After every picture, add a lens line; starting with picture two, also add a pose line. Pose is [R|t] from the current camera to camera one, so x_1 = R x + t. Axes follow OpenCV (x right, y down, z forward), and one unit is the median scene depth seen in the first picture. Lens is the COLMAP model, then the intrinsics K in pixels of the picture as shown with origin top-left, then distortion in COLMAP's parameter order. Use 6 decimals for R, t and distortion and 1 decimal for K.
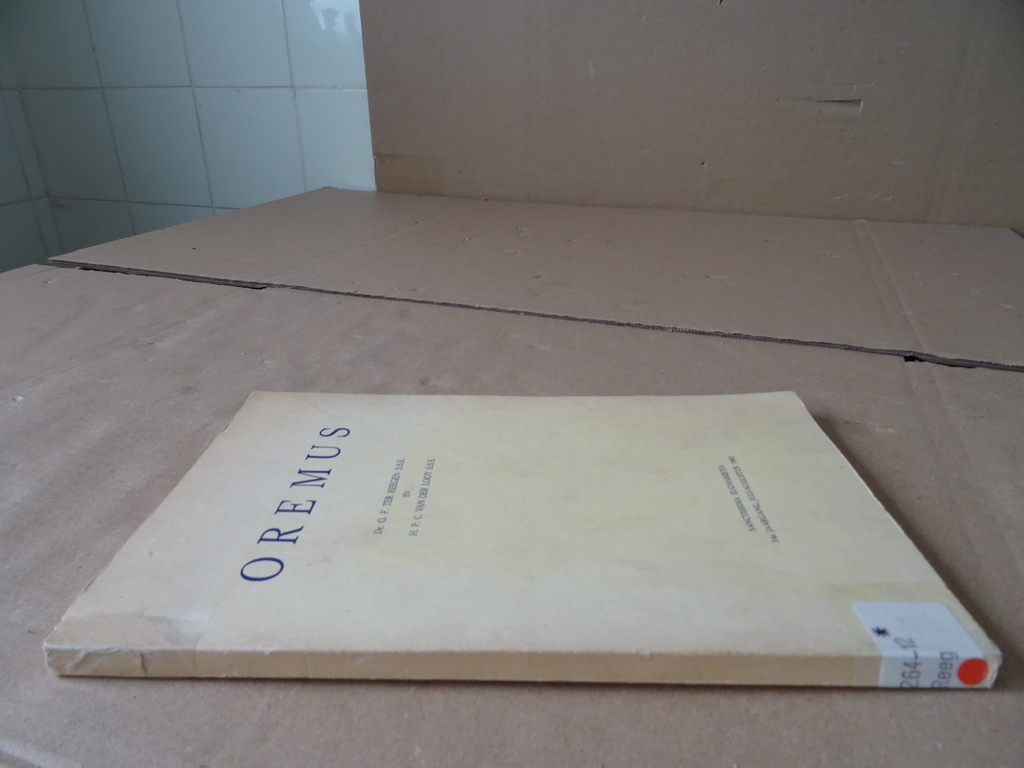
lens RADIAL K [[714.6, 0, 517.3], [0, 714.6, 385.2], [0, 0, 1]] dist [0.018166, -0.024862]
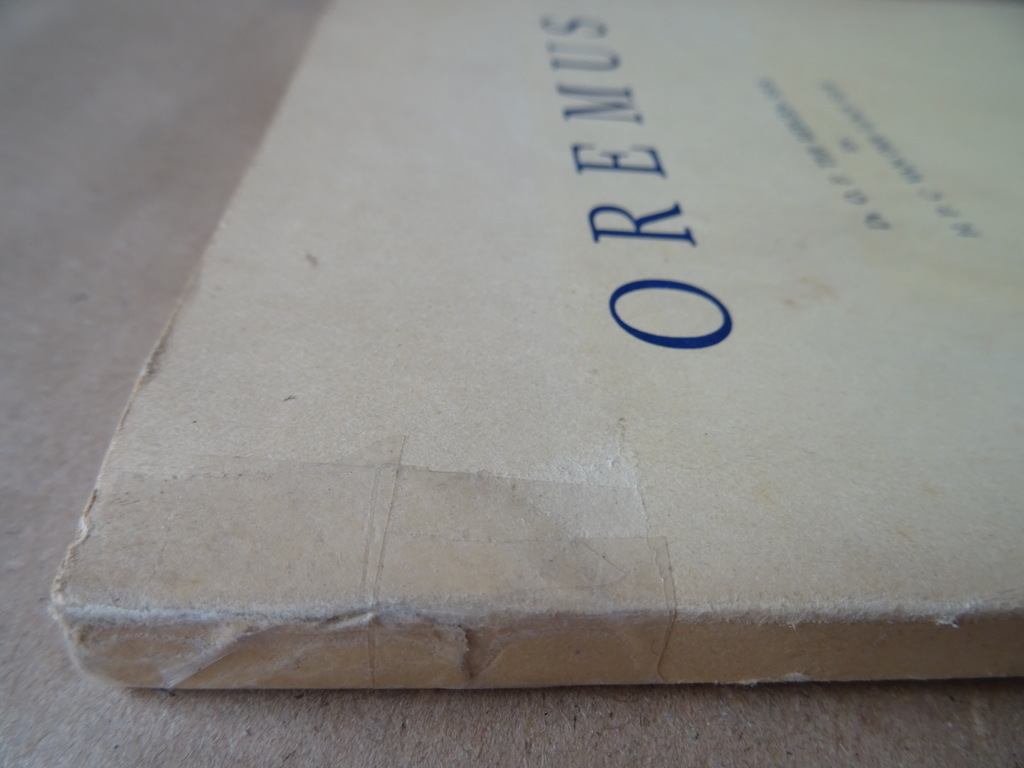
lens RADIAL K [[714.6, 0, 510.8], [0, 714.6, 384.5], [0, 0, 1]] dist [0.018166, -0.024862]
pose [[0.996598, 0.008713, 0.081960, -0.527033], [-0.035793, 0.941488, 0.335141, 0.207111], [-0.074244, -0.336934, 0.938596, 0.785752]]
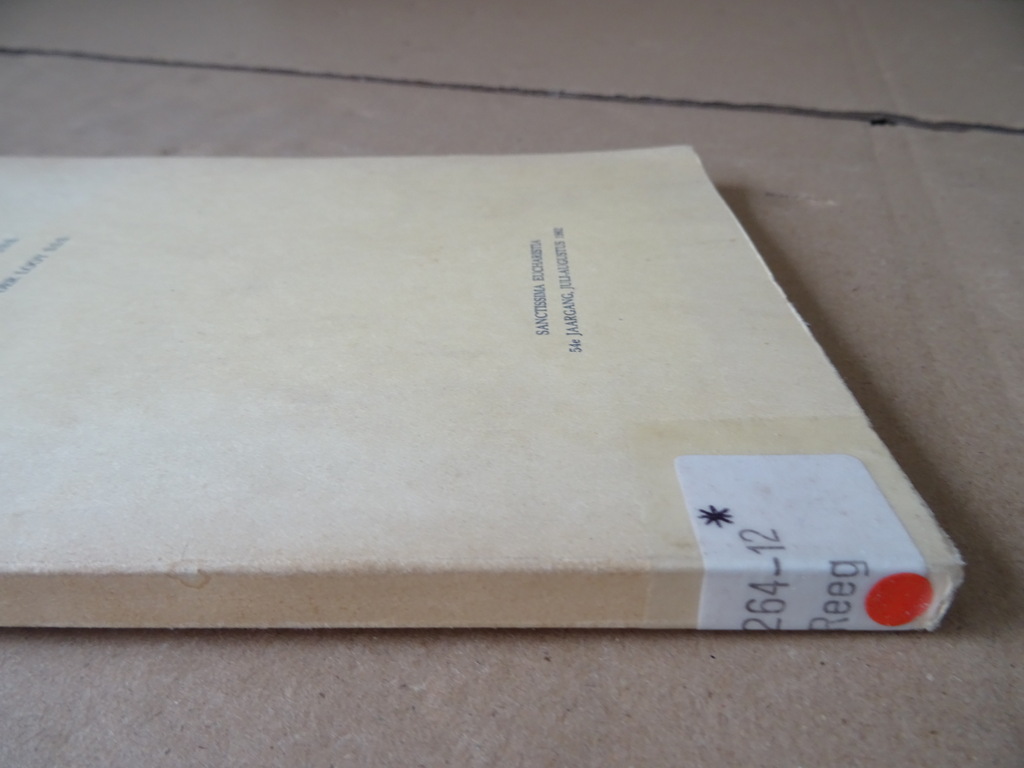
lens RADIAL K [[714.6, 0, 509.2], [0, 714.6, 384.9], [0, 0, 1]] dist [0.018166, -0.024862]
pose [[0.999878, -0.010440, 0.011586, 0.373102], [0.008007, 0.981148, 0.193094, 0.169113], [-0.013383, -0.192978, 0.981112, 0.564127]]
